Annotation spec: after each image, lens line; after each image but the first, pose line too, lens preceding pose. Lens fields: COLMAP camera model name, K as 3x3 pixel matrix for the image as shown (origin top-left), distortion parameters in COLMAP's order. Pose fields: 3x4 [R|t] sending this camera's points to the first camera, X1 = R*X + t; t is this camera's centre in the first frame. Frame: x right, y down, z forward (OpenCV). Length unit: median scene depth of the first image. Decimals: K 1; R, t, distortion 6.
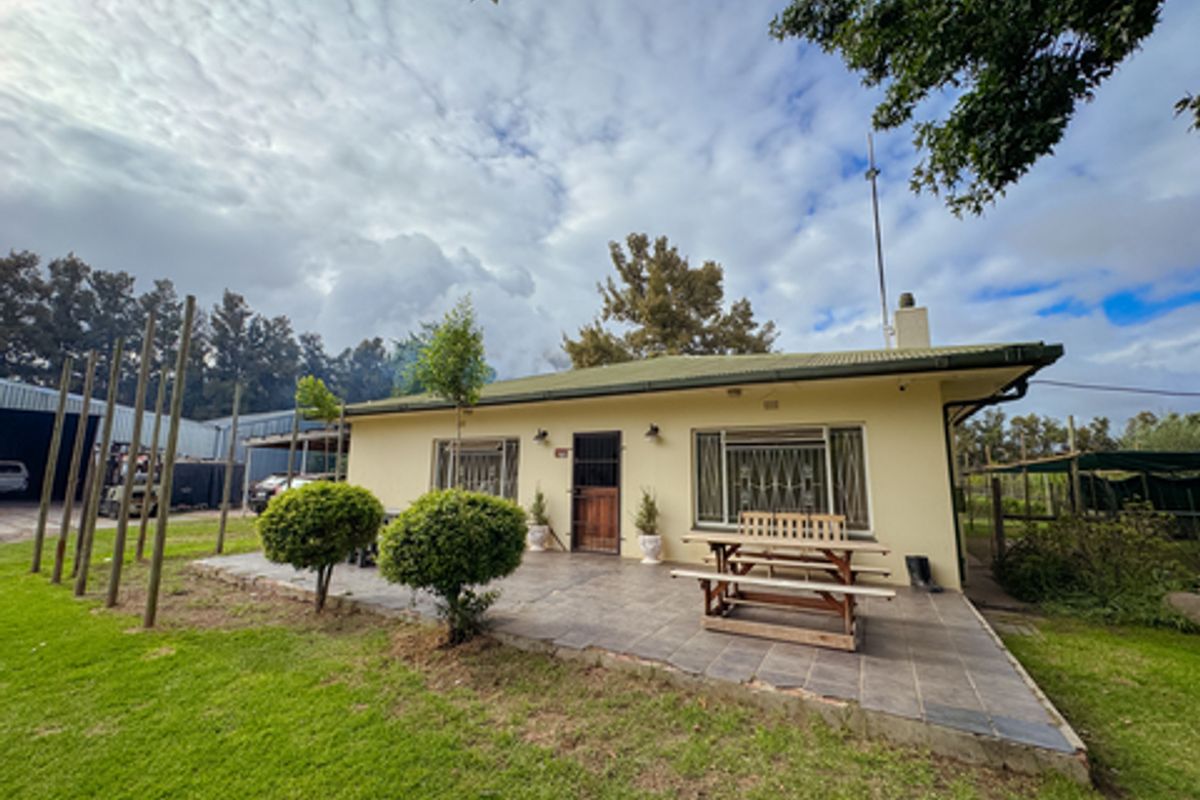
lens RADIAL K [[468.5, 0, 602.5], [0, 468.5, 399.6], [0, 0, 1]] dist [0.001413, 0.000159]
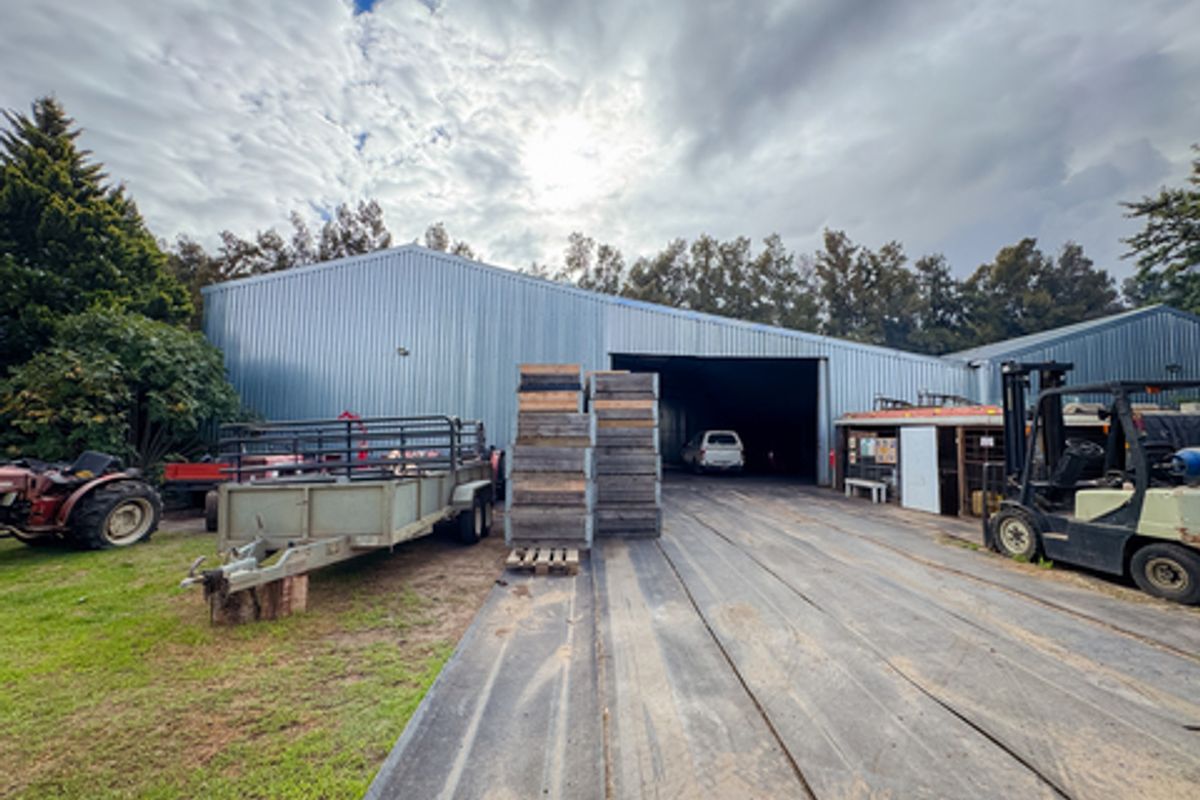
lens RADIAL K [[468.5, 0, 600.0], [0, 468.5, 403.7], [0, 0, 1]] dist [0.001413, 0.000159]
pose [[0.513775, -0.067898, -0.855234, -0.318615], [0.124078, 0.992263, -0.004239, 0.029670], [0.848905, -0.103938, 0.518225, 0.191552]]
